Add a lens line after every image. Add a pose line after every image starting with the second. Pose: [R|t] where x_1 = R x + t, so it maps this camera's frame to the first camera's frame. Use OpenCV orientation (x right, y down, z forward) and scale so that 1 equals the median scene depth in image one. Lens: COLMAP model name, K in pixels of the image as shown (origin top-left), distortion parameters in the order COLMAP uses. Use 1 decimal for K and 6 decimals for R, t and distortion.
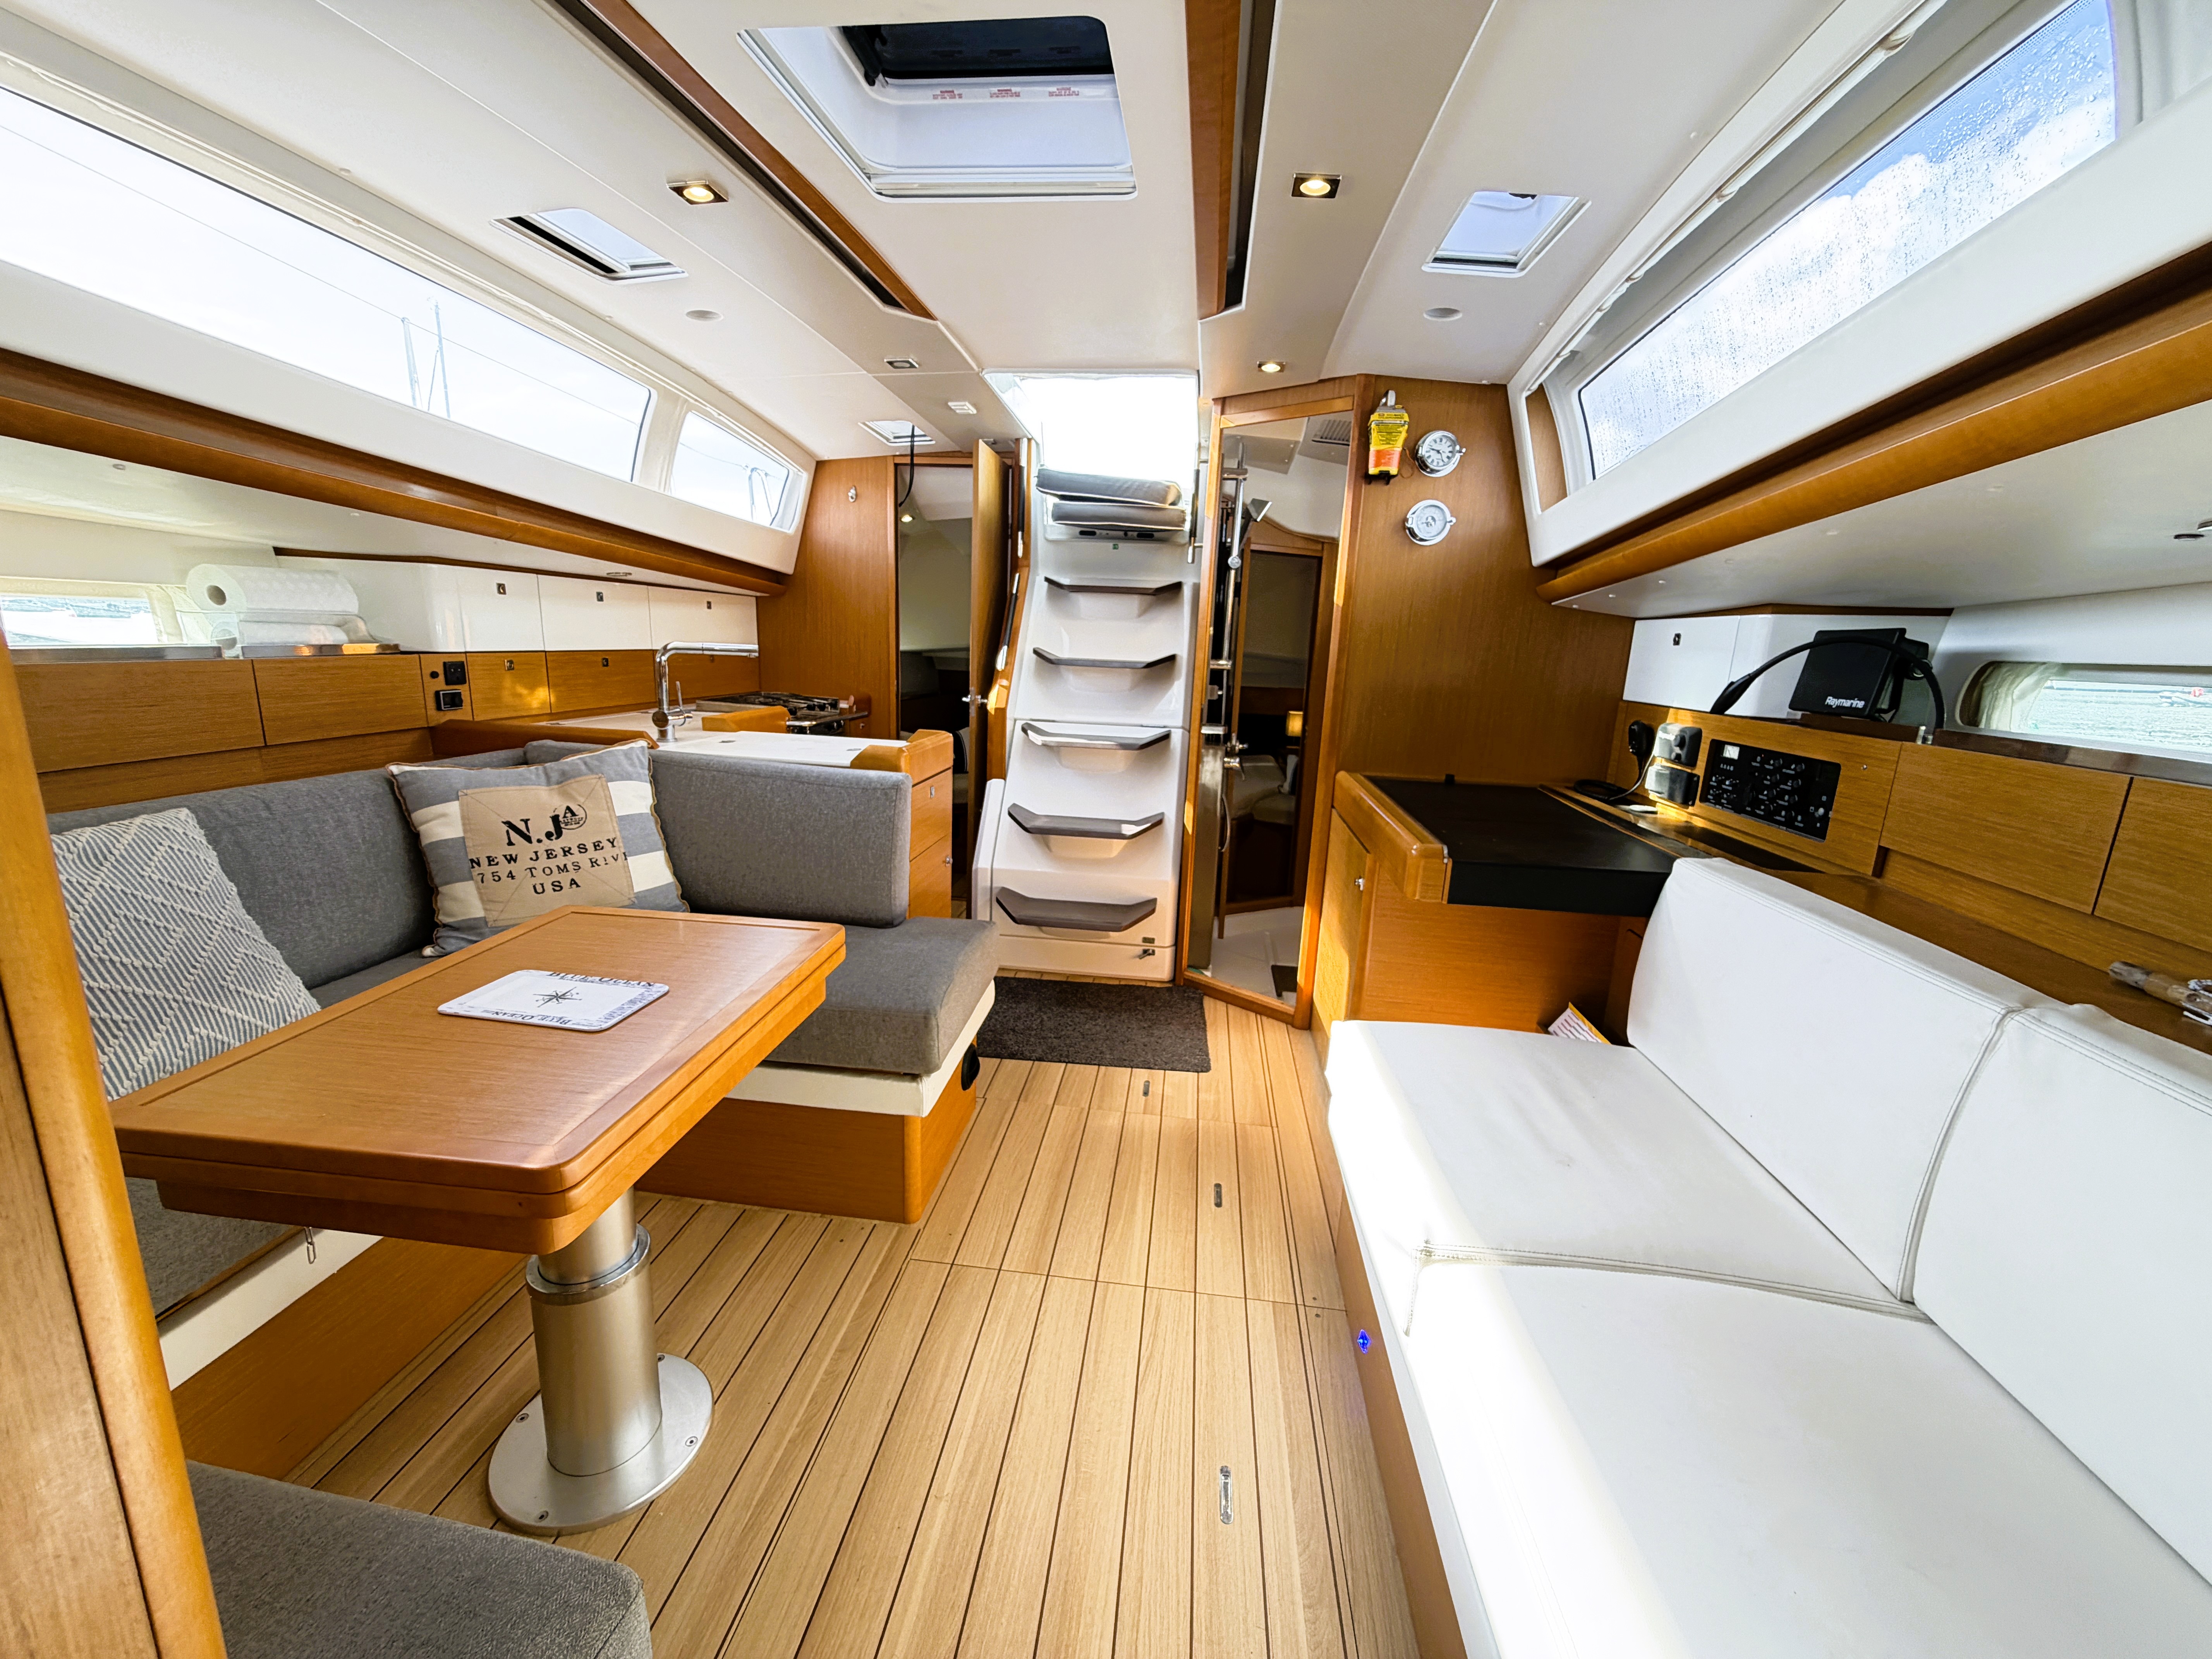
lens RADIAL K [[879.7, 0, 1098.3], [0, 879.7, 834.0], [0, 0, 1]] dist [0.001577, -0.000387]
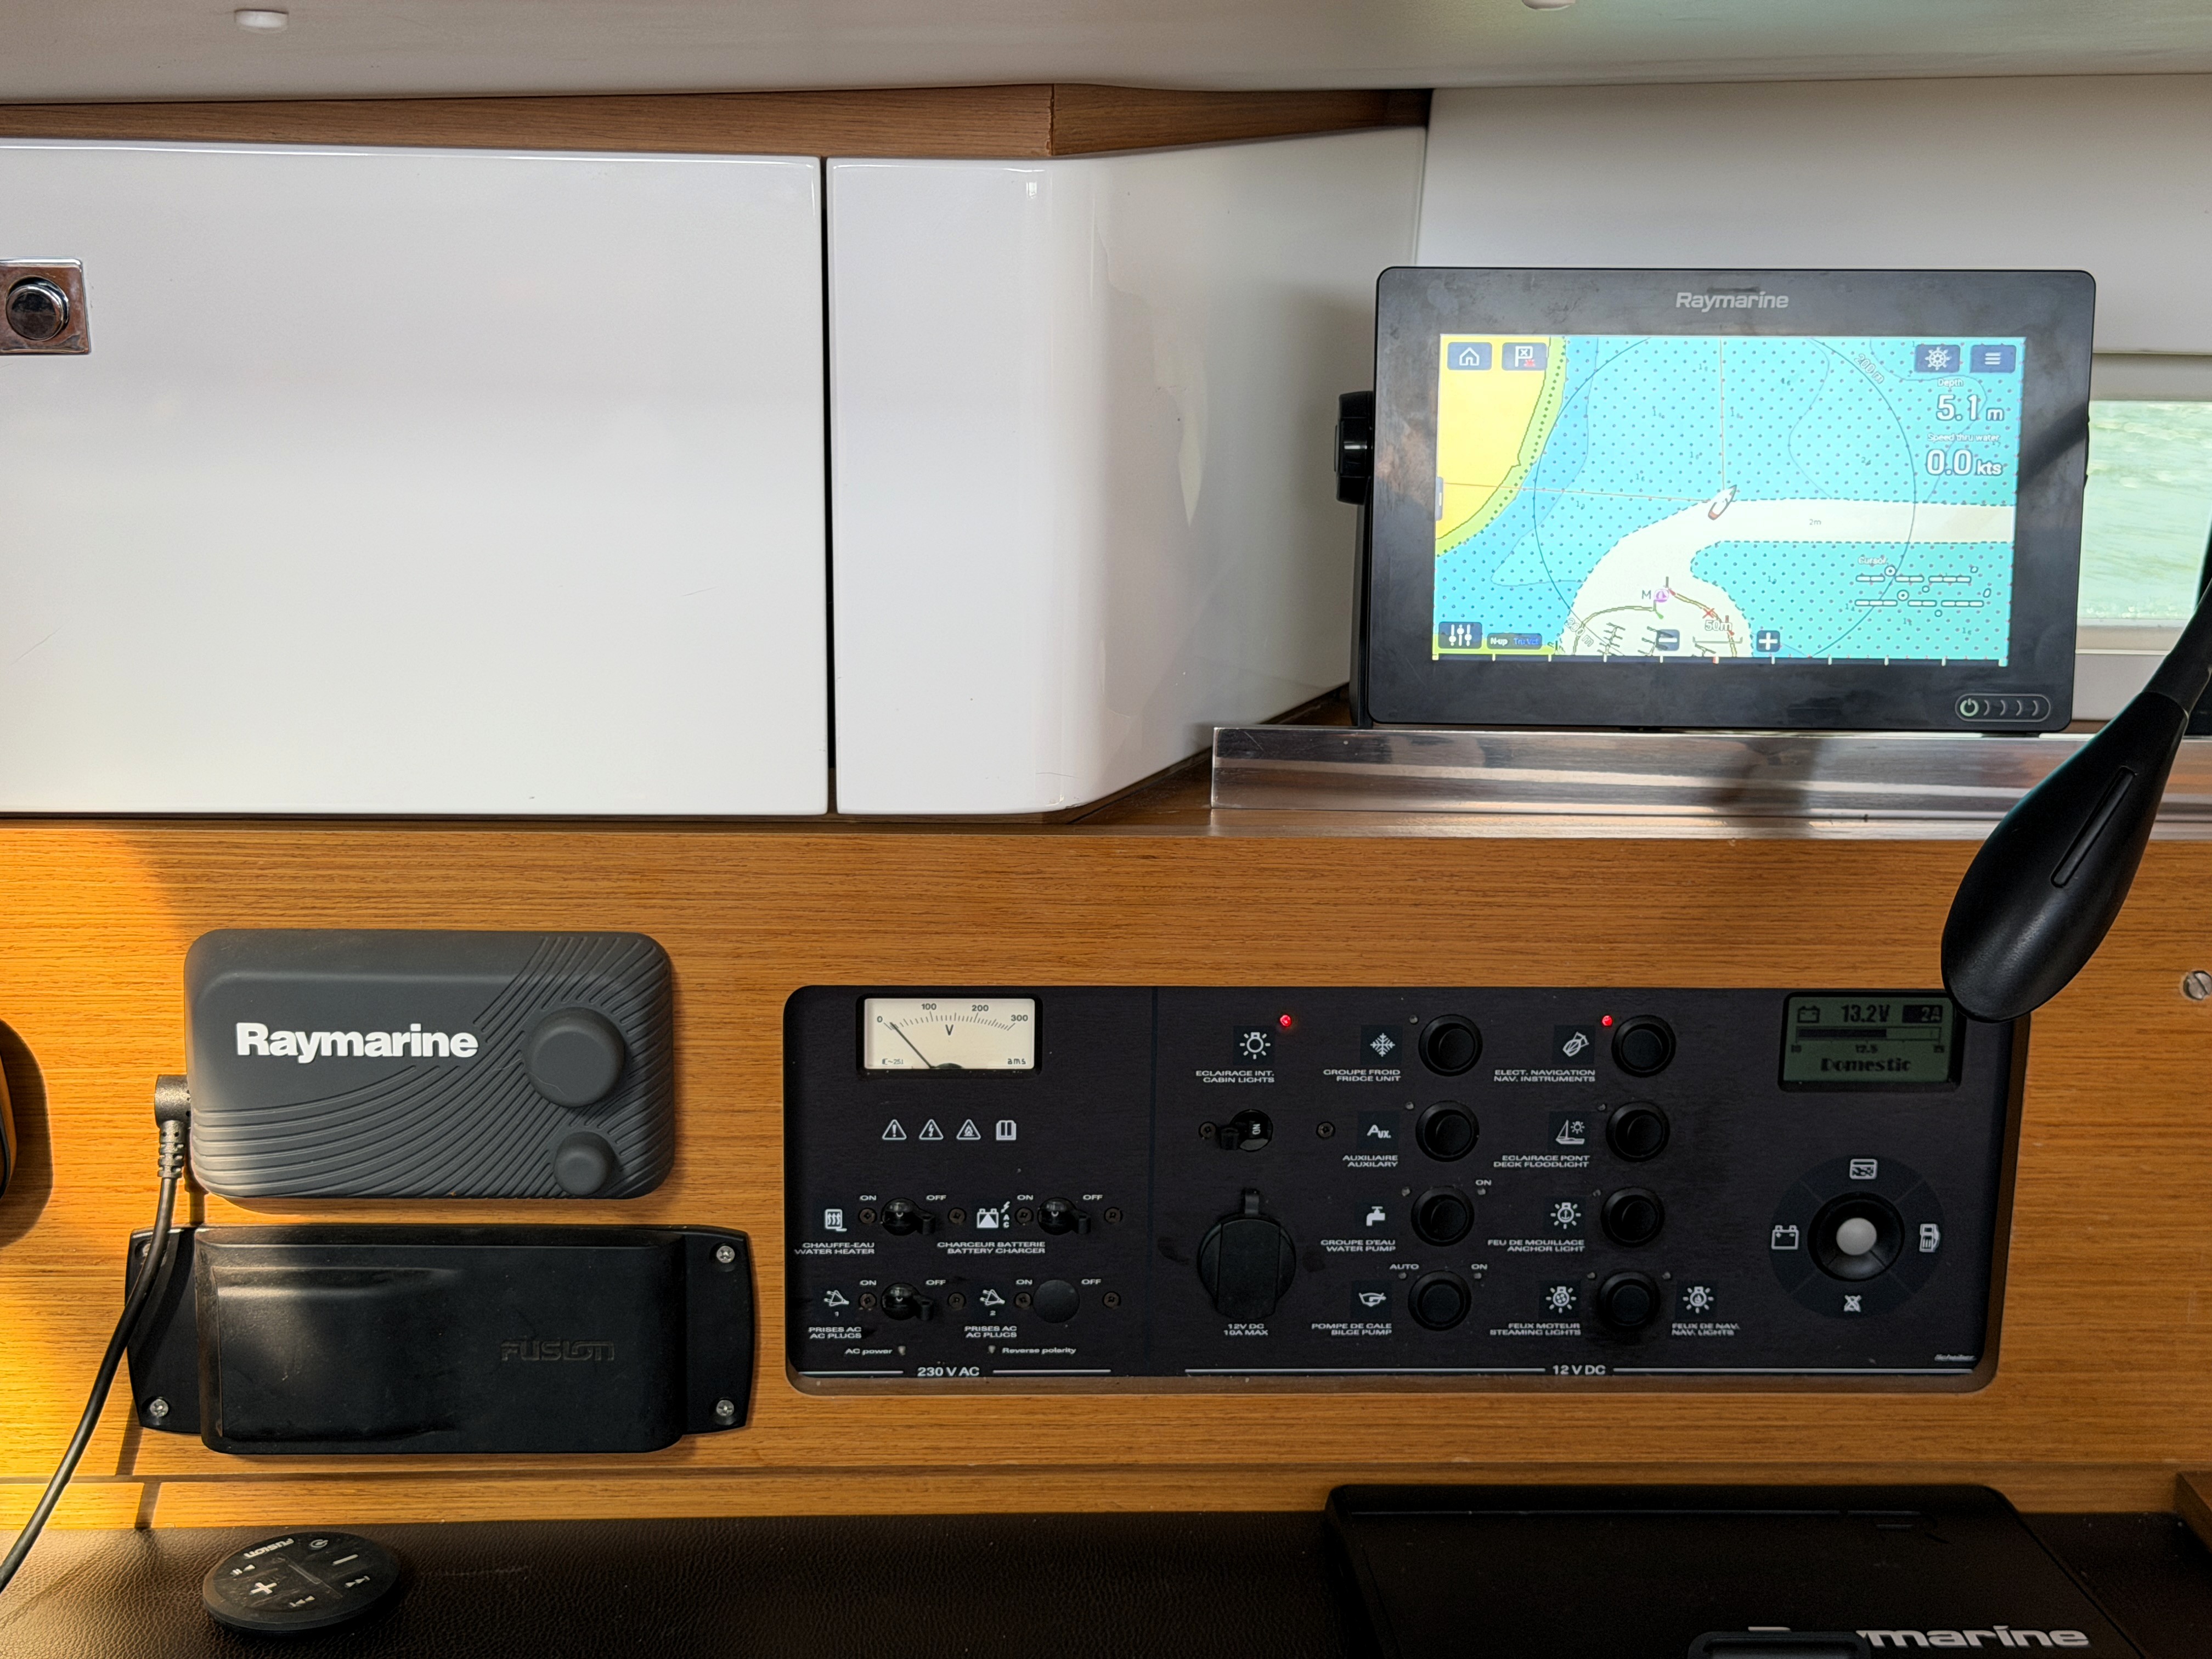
lens RADIAL K [[3076.8, 0, 1105.1], [0, 3076.8, 834.0], [0, 0, 1]] dist [0.019838, 0.000000]
pose [[-0.159136, -0.283773, 0.945594, 0.212331], [0.197319, 0.929332, 0.312100, -0.304938], [-0.967337, 0.236250, -0.091896, 1.055029]]
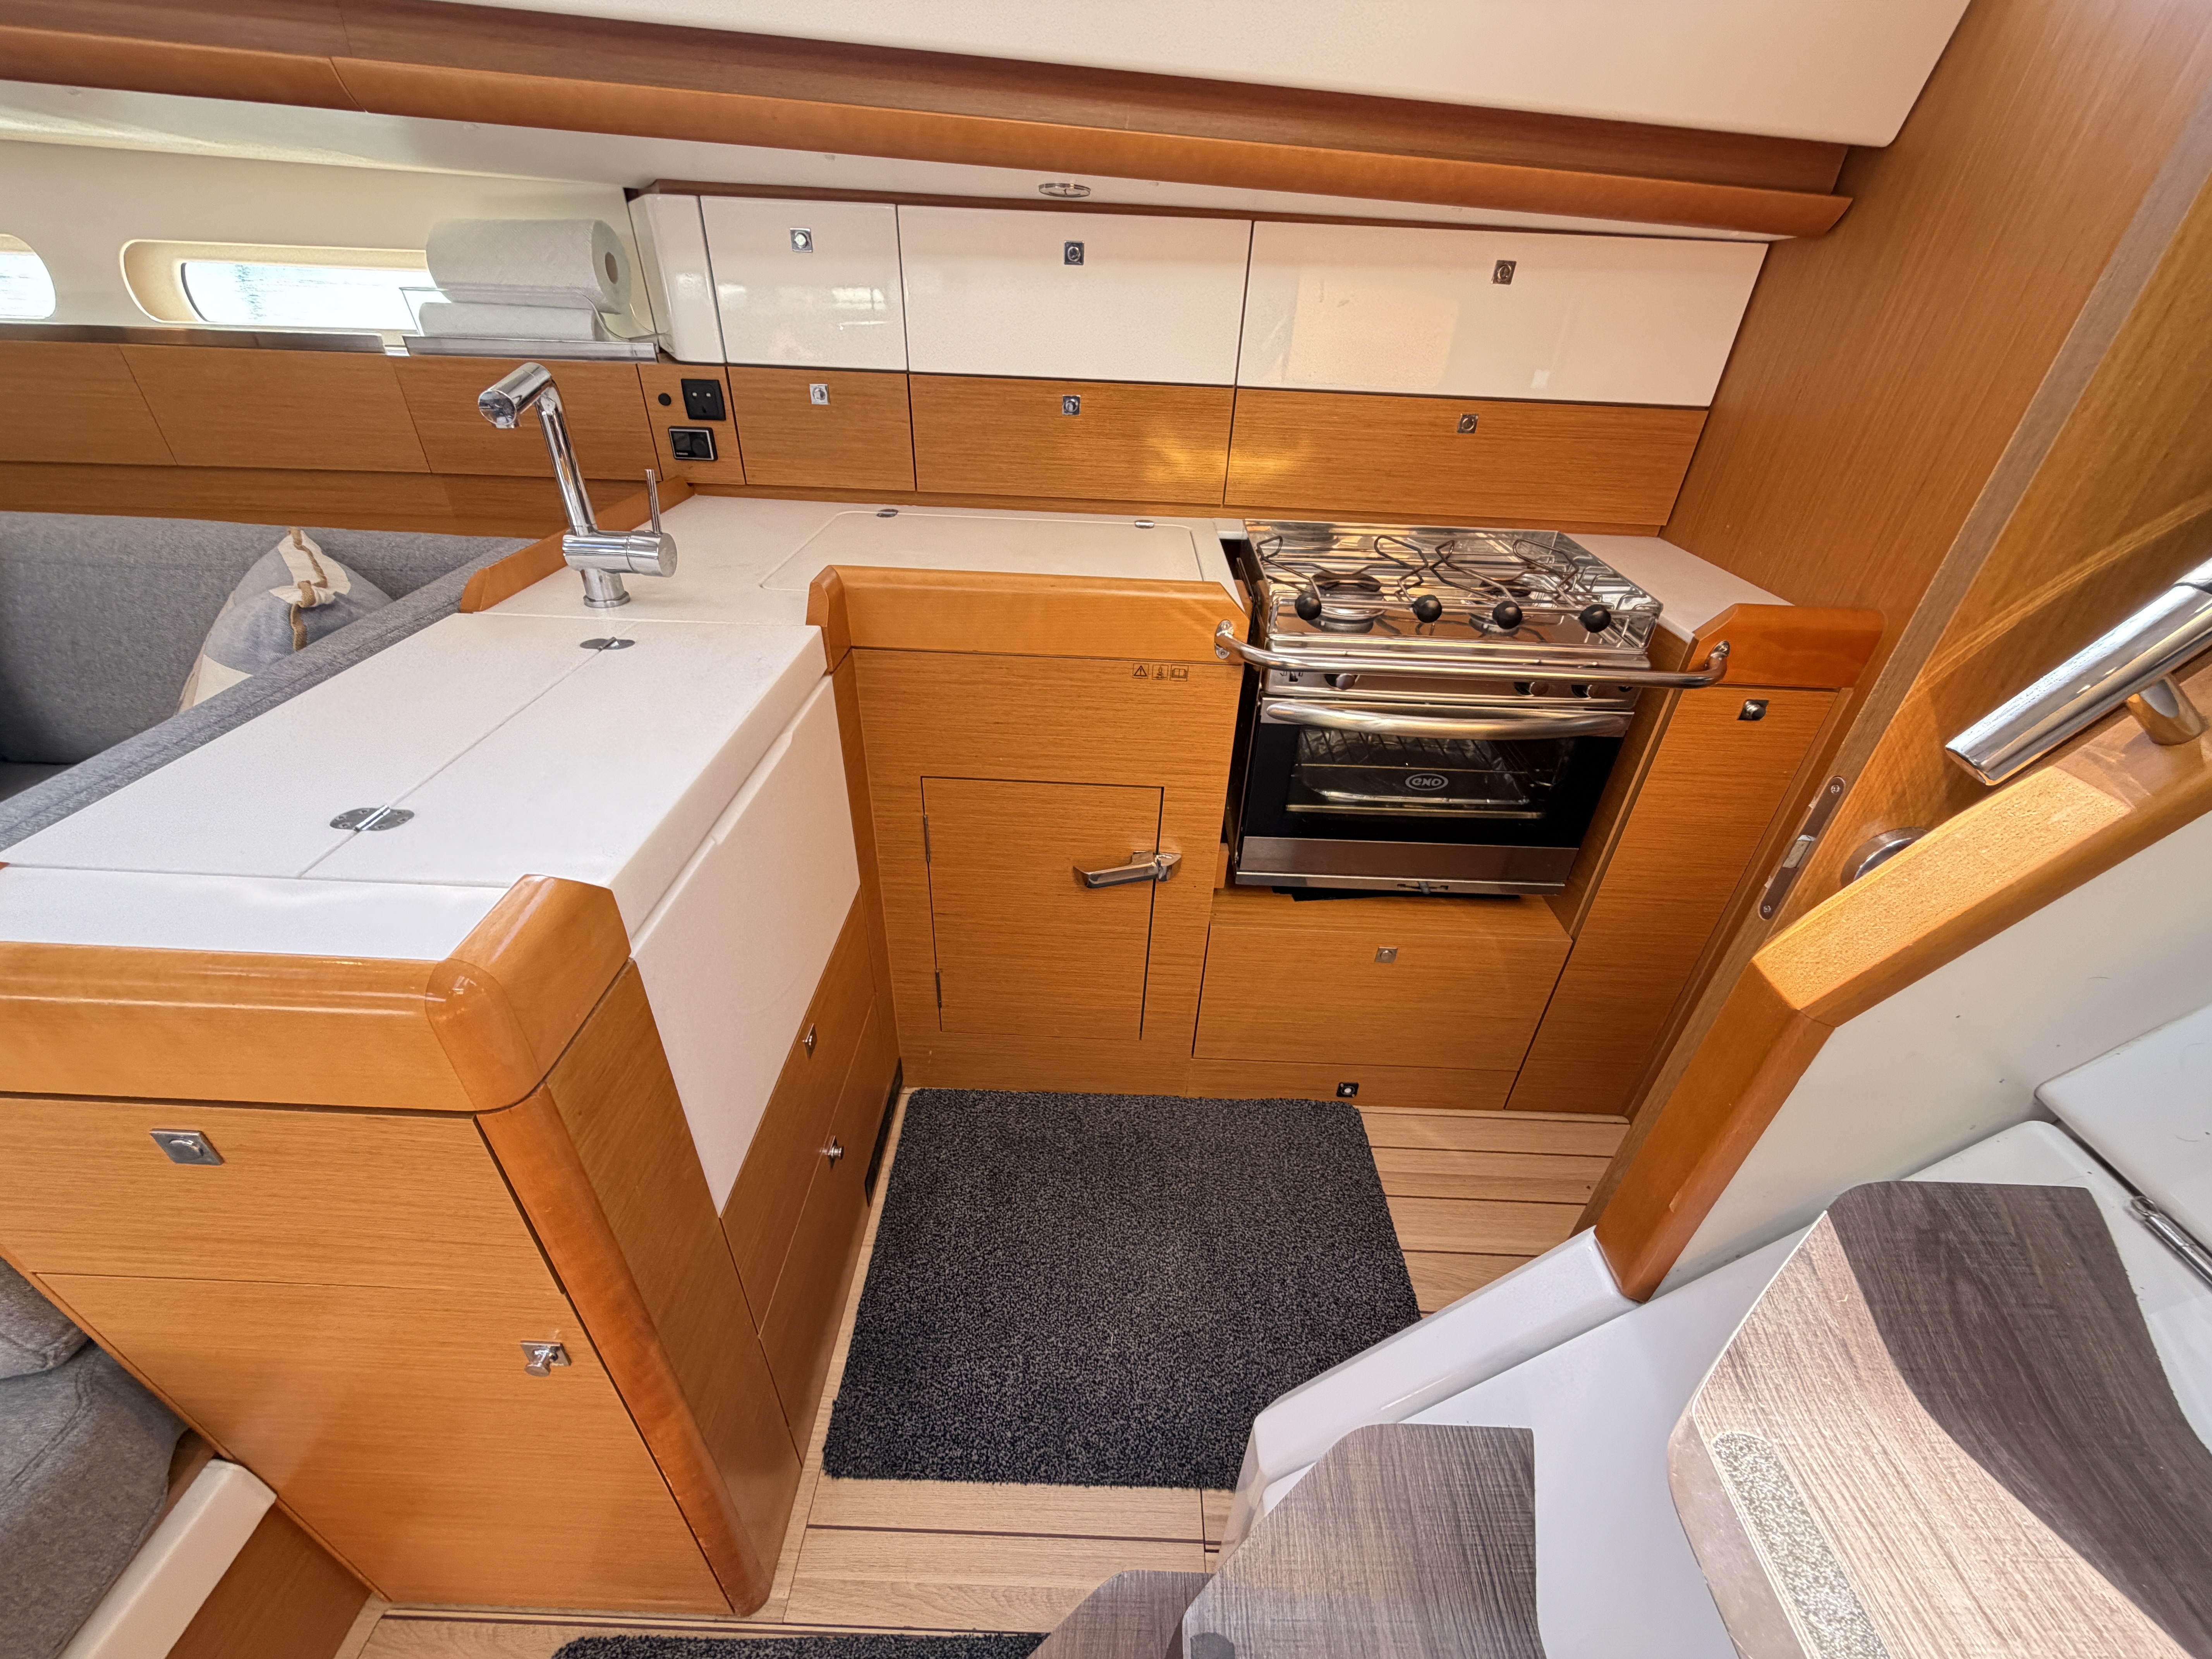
lens RADIAL K [[879.7, 0, 1098.8], [0, 879.7, 836.0], [0, 0, 1]] dist [0.001577, -0.000387]
pose [[0.104340, 0.510868, -0.853304, -0.007672], [-0.247343, 0.844359, 0.475268, -0.350244], [0.963294, 0.161469, 0.214460, 1.442677]]
